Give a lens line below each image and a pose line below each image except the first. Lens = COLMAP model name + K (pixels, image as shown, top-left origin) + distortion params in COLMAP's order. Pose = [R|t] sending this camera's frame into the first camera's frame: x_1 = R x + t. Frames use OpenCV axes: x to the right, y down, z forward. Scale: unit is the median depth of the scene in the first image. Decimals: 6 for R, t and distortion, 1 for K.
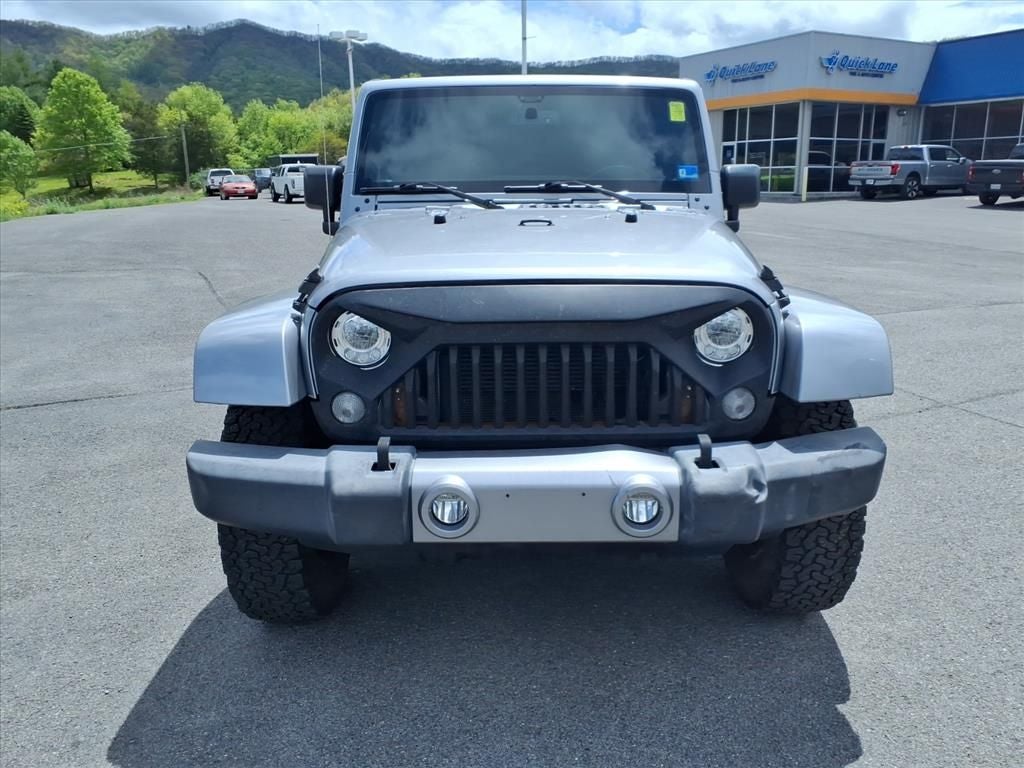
lens RADIAL K [[843.5, 0, 515.8], [0, 843.5, 378.6], [0, 0, 1]] dist [0.025752, -0.026414]
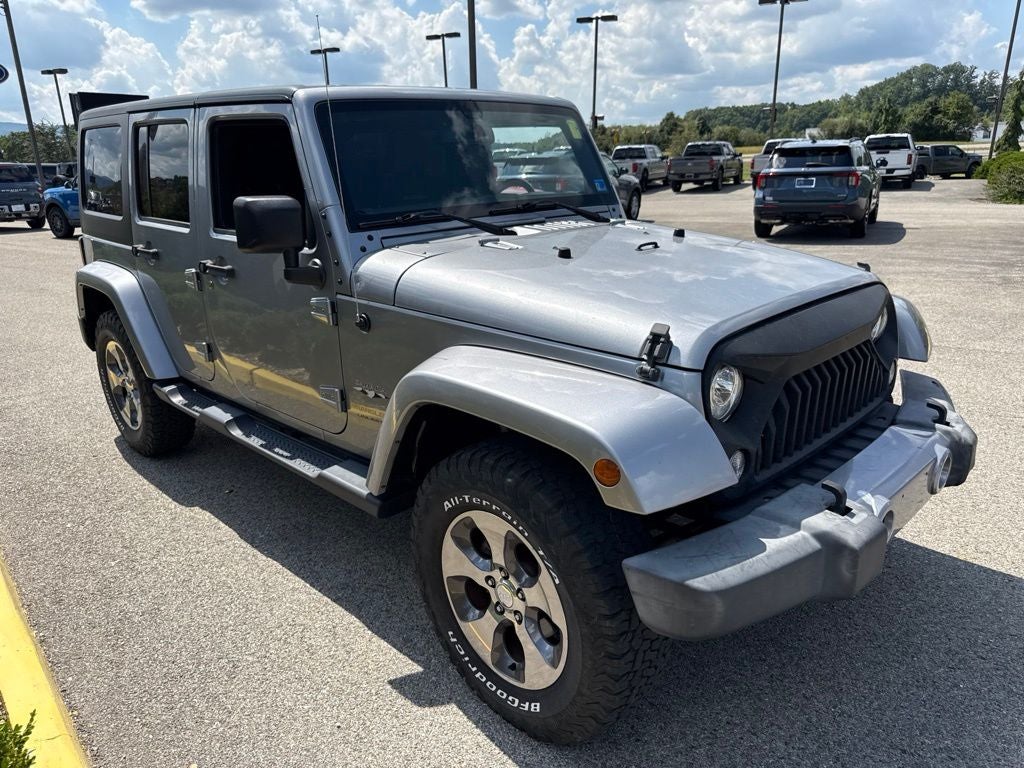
lens RADIAL K [[740.3, 0, 513.3], [0, 740.3, 387.5], [0, 0, 1]] dist [0.009581, -0.013304]
pose [[0.704585, -0.230037, 0.671299, -0.908558], [0.189073, 0.972659, 0.134857, -0.209447], [-0.683967, 0.031906, 0.728814, 0.567764]]
